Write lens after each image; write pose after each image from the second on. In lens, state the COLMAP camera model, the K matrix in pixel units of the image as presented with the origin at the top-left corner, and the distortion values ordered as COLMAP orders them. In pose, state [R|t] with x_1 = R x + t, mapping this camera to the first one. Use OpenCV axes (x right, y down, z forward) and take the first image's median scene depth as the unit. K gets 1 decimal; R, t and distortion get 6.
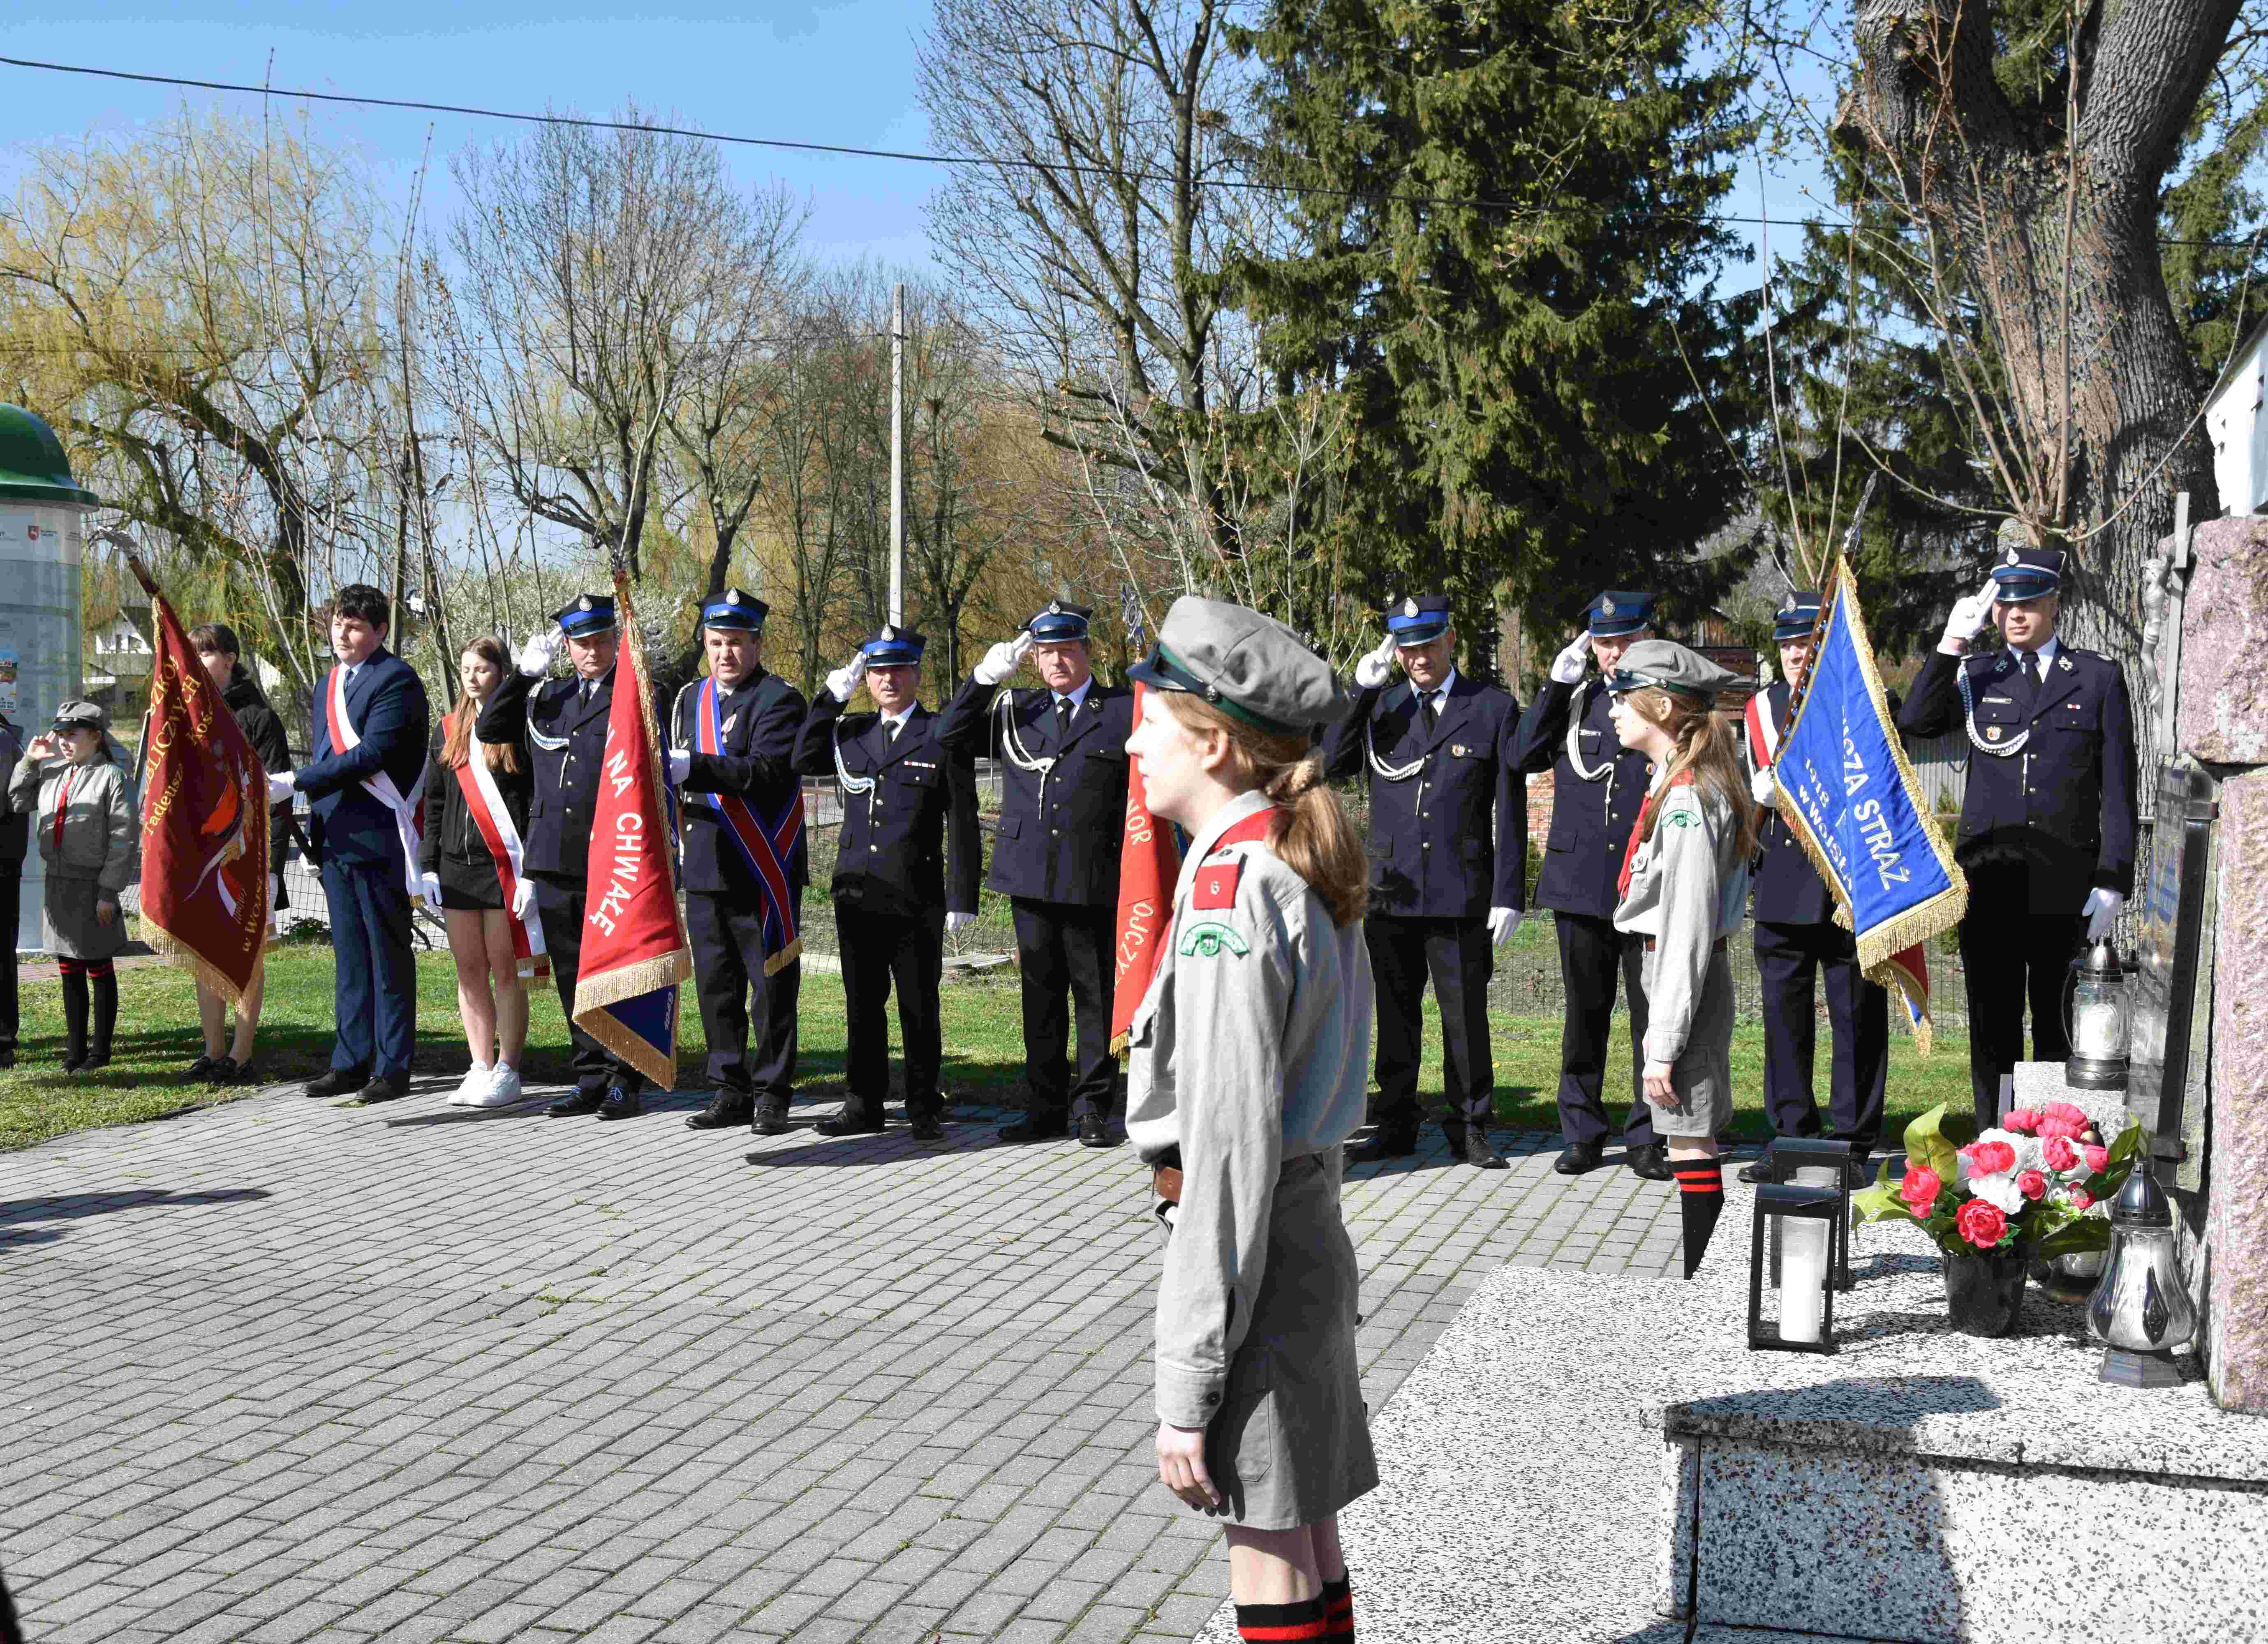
lens RADIAL K [[2804.0, 0, 1043.5], [0, 2804.0, 827.7], [0, 0, 1]] dist [-0.026936, -0.005522]
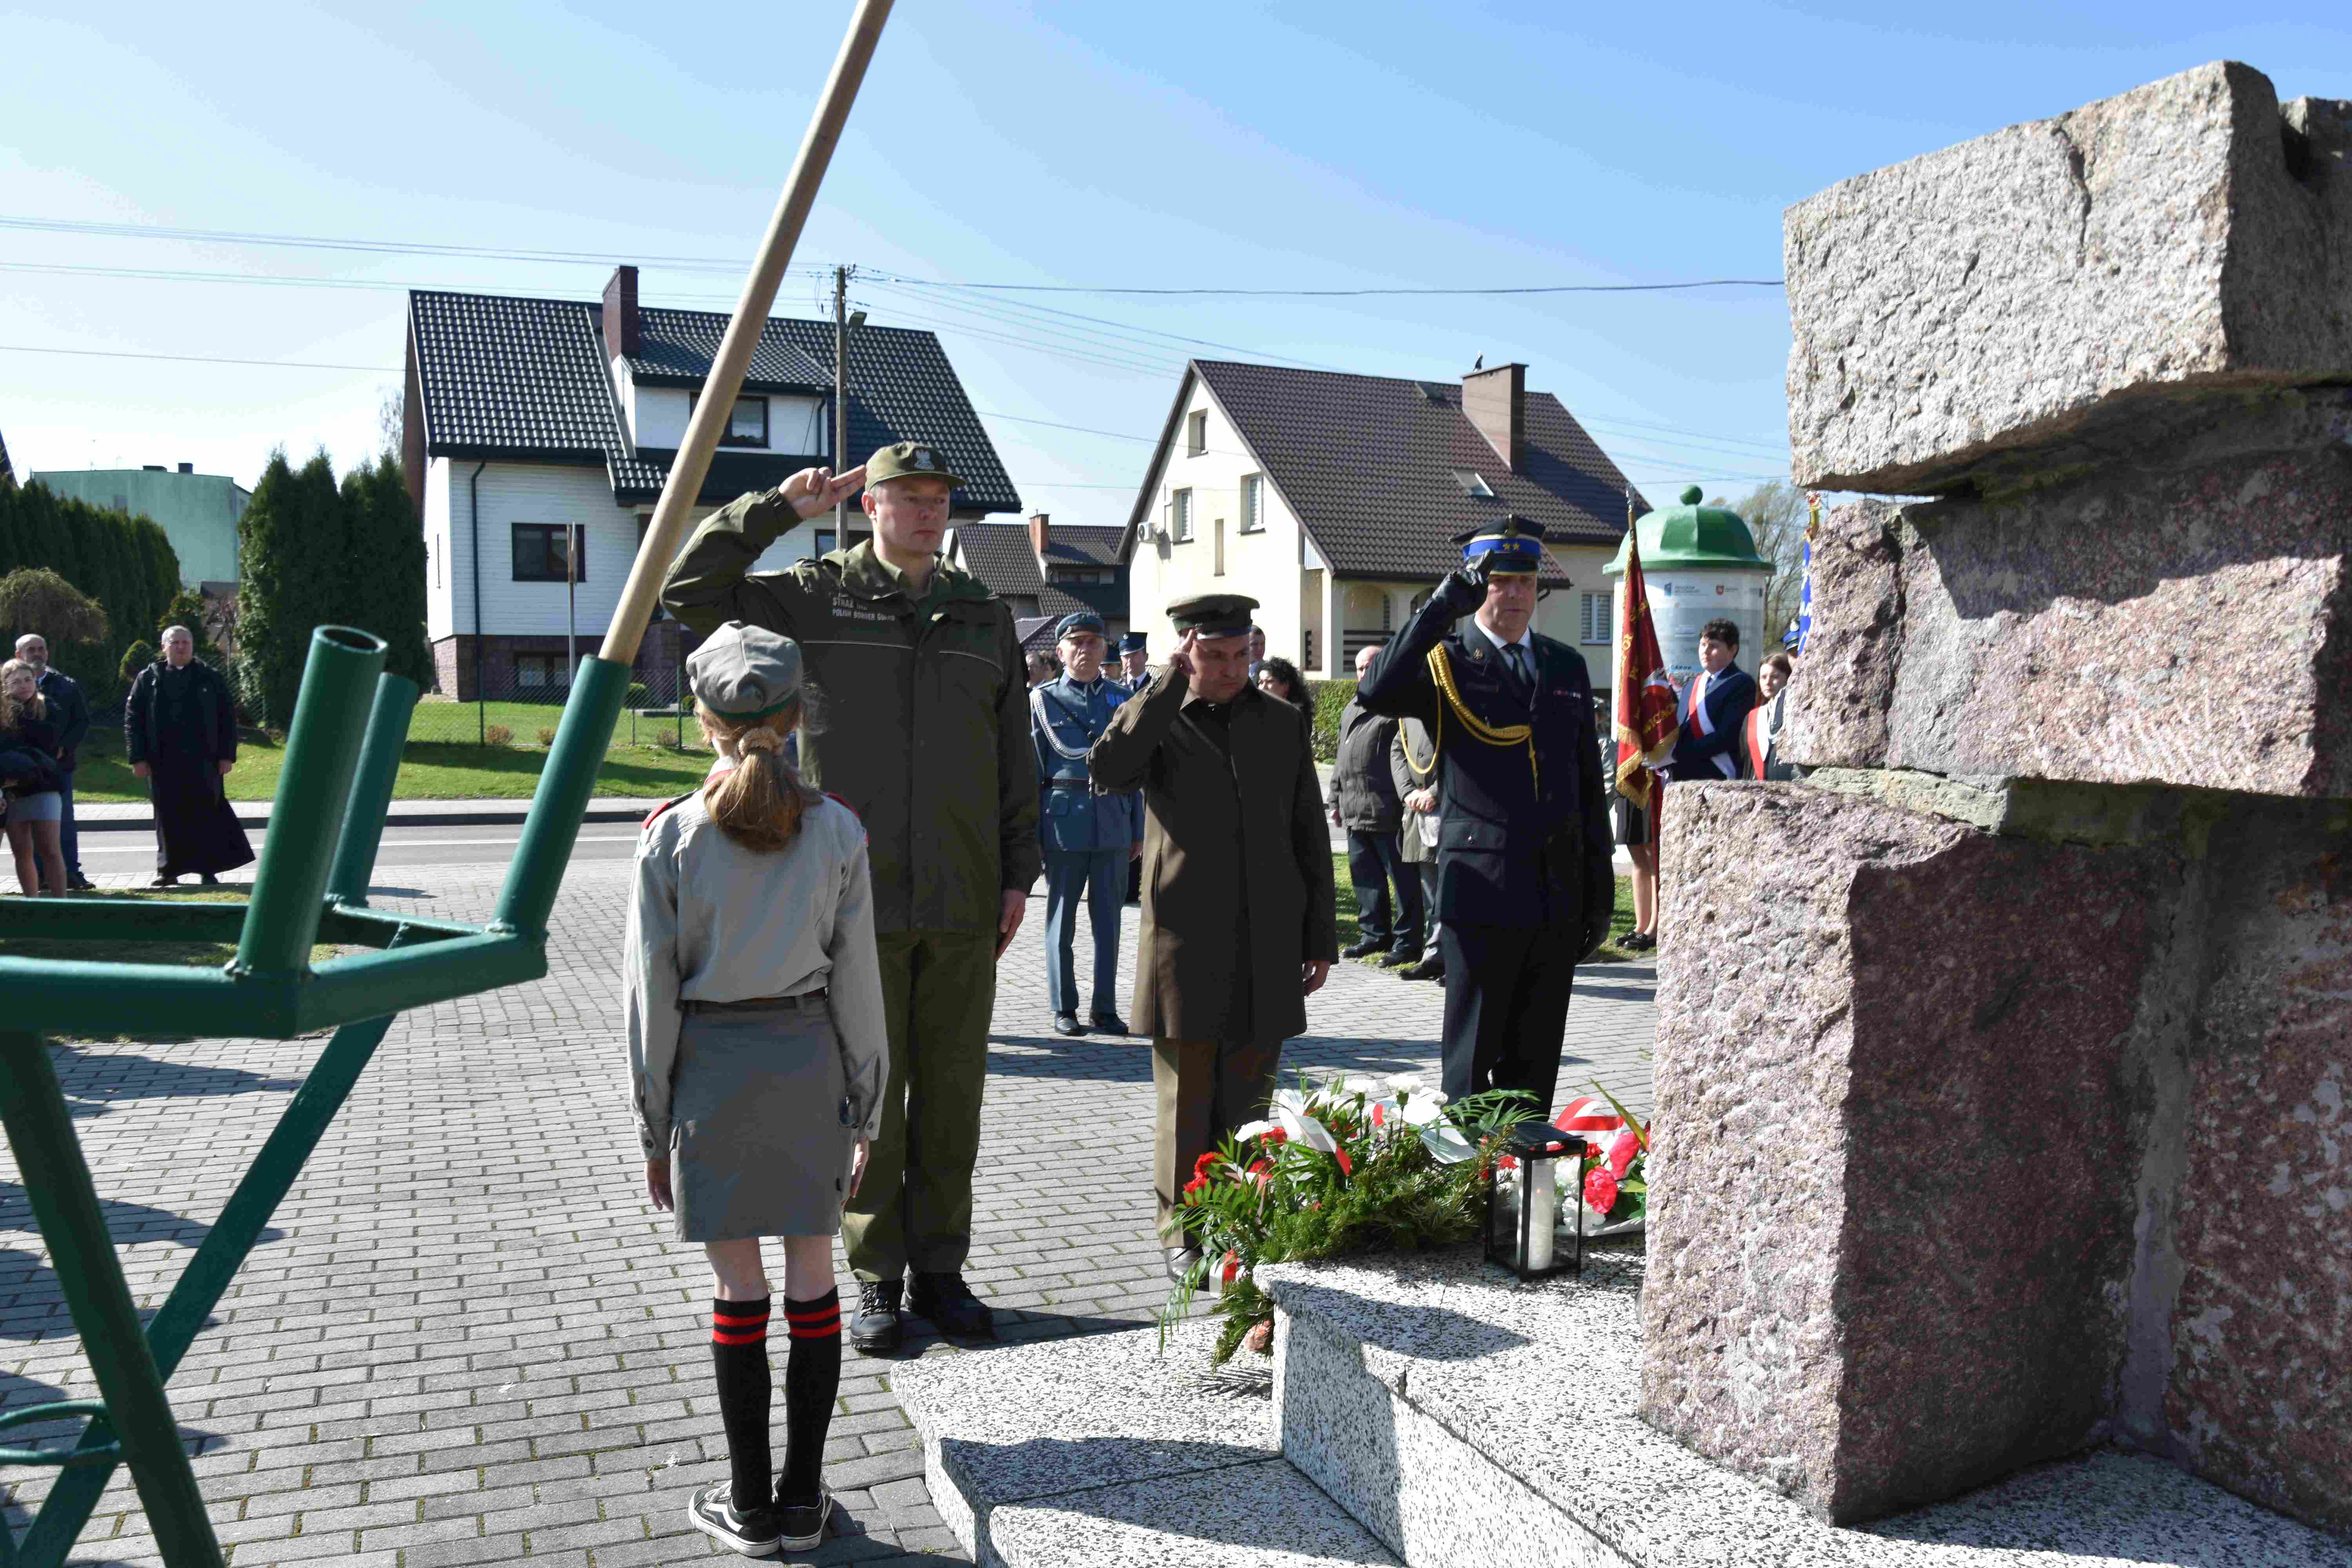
lens RADIAL K [[1818.7, 0, 1179.4], [0, 1818.7, 797.9], [0, 0, 1]] dist [-0.043263, -0.004793]
pose [[0.655401, 0.046716, -0.753835, 0.288277], [-0.040388, 0.998825, 0.026784, -0.007535], [0.754200, 0.012892, 0.656518, 0.164947]]
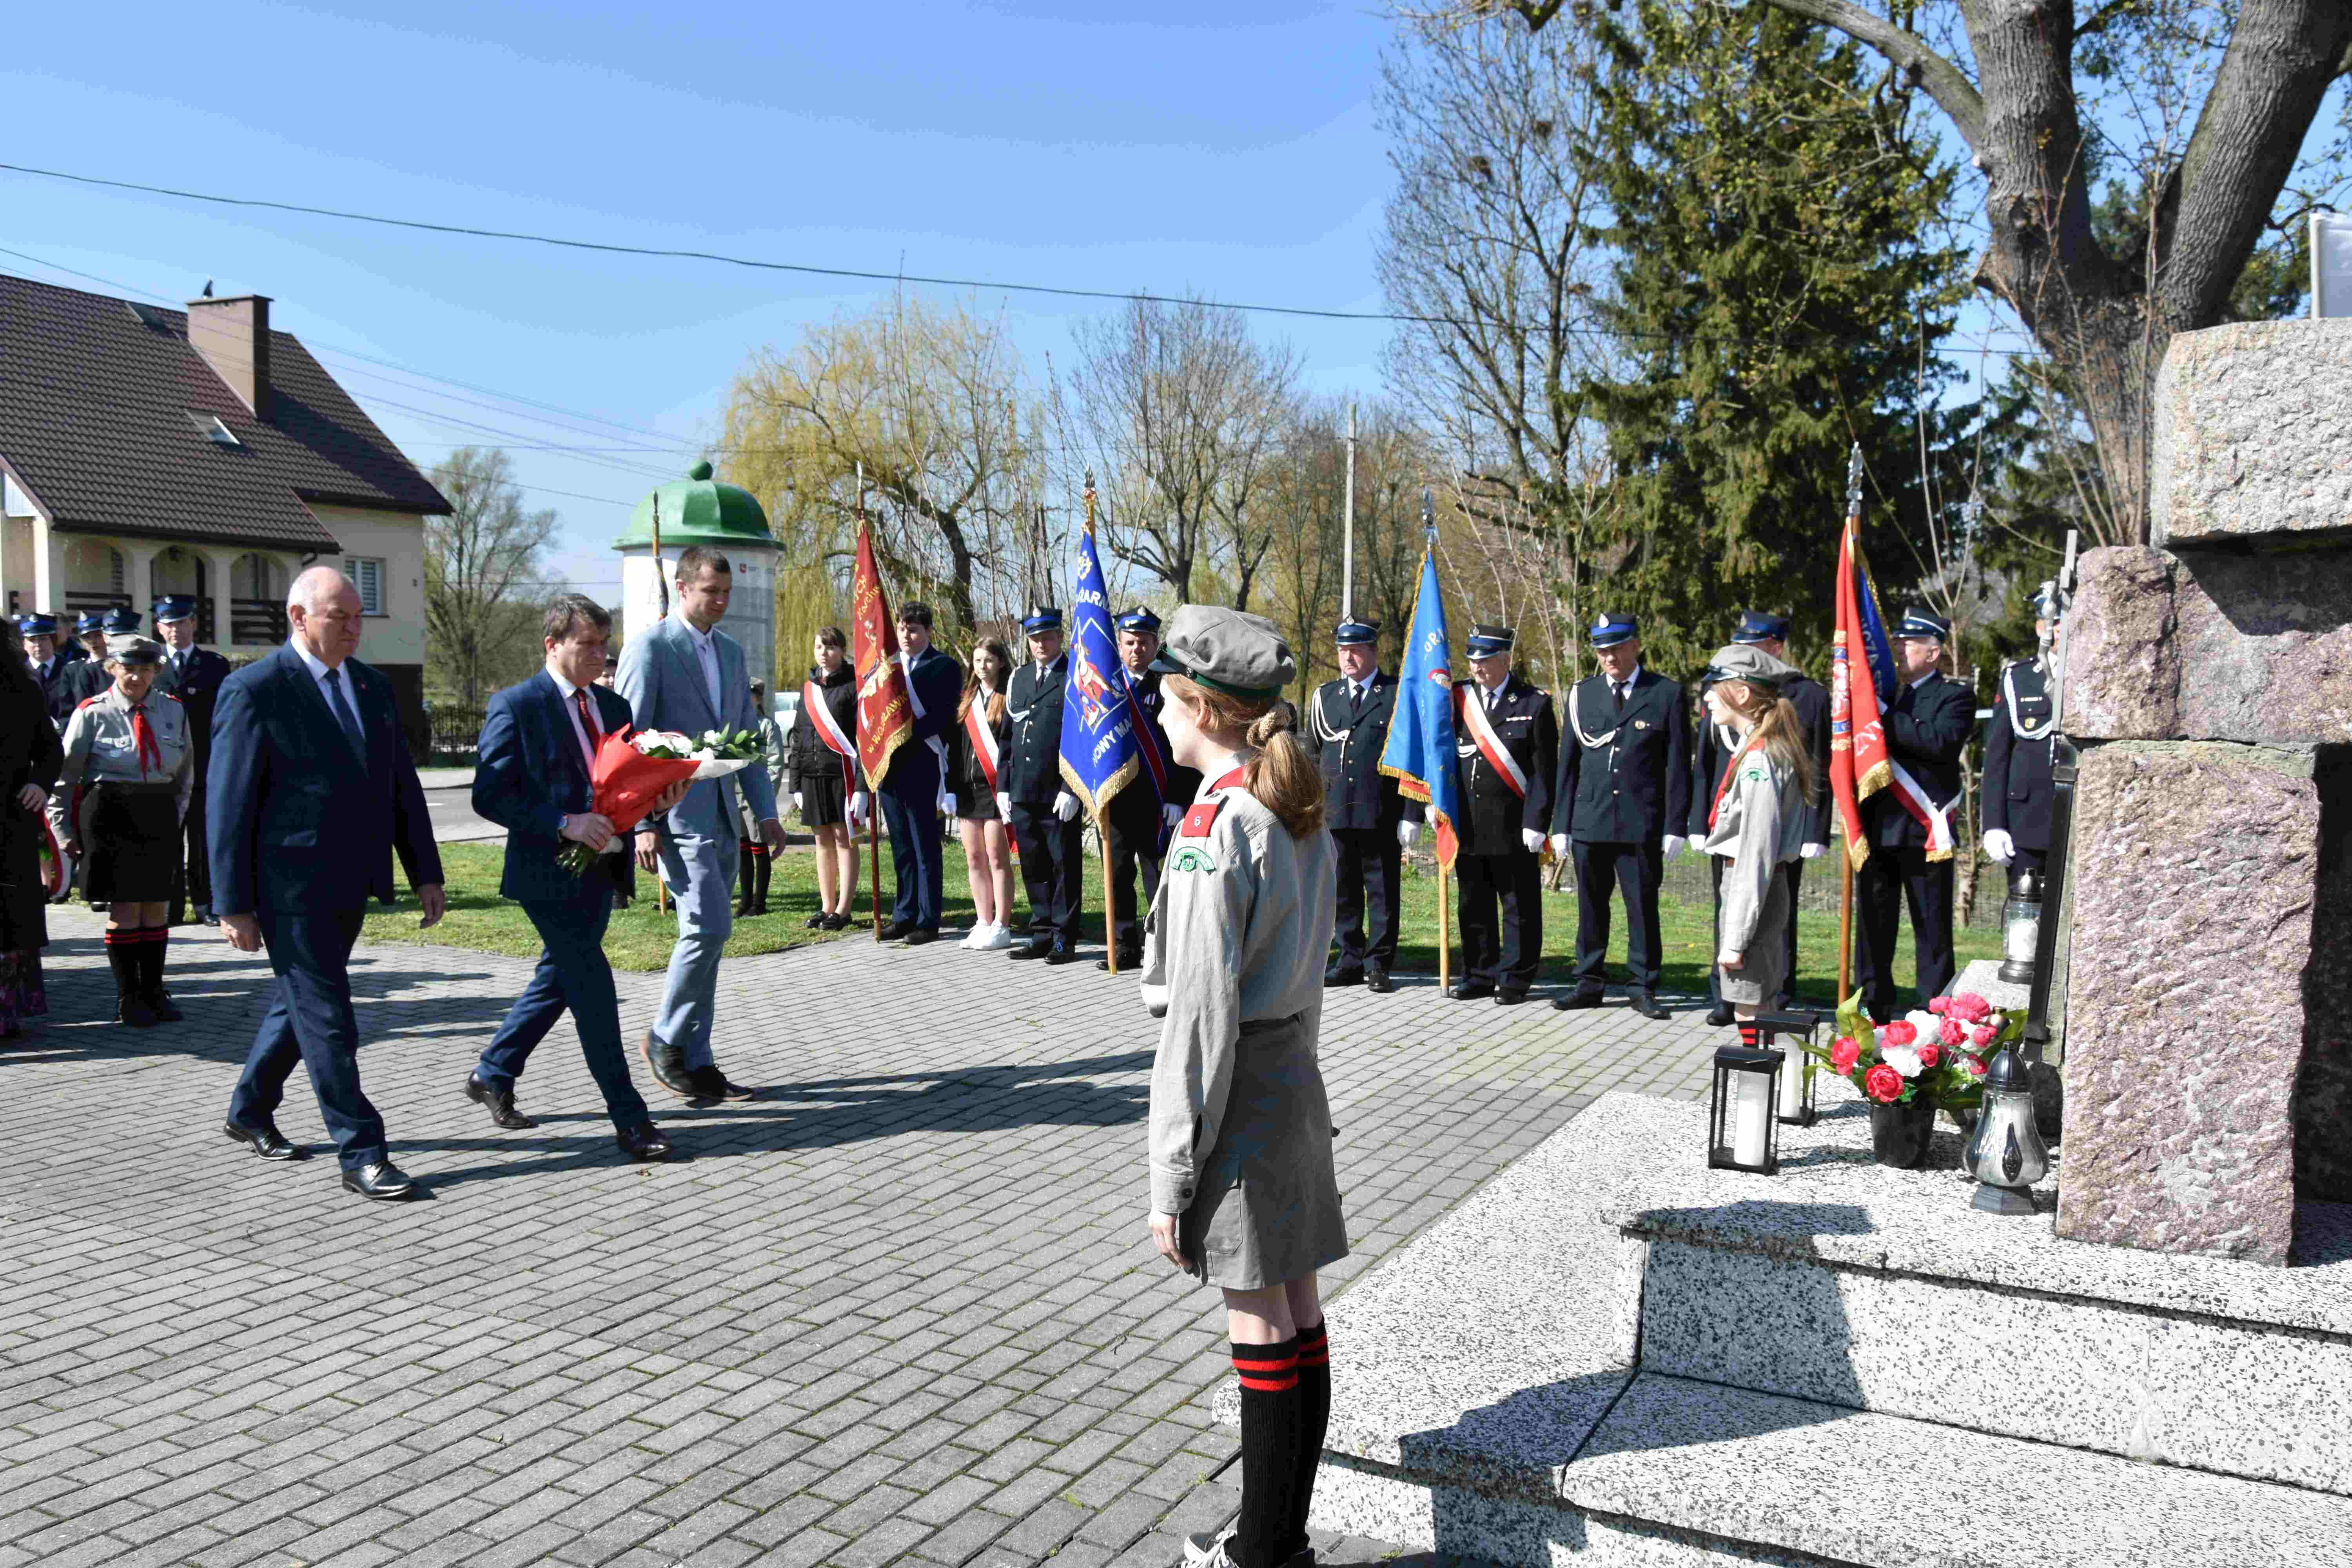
lens RADIAL K [[1865.2, 0, 1175.0], [0, 1865.2, 797.5], [0, 0, 1]] dist [-0.024944, -0.001473]
pose [[0.987179, 0.021016, -0.158228, 0.054610], [-0.018680, 0.999694, 0.016238, -0.000612], [0.158521, -0.013074, 0.987269, 0.031285]]
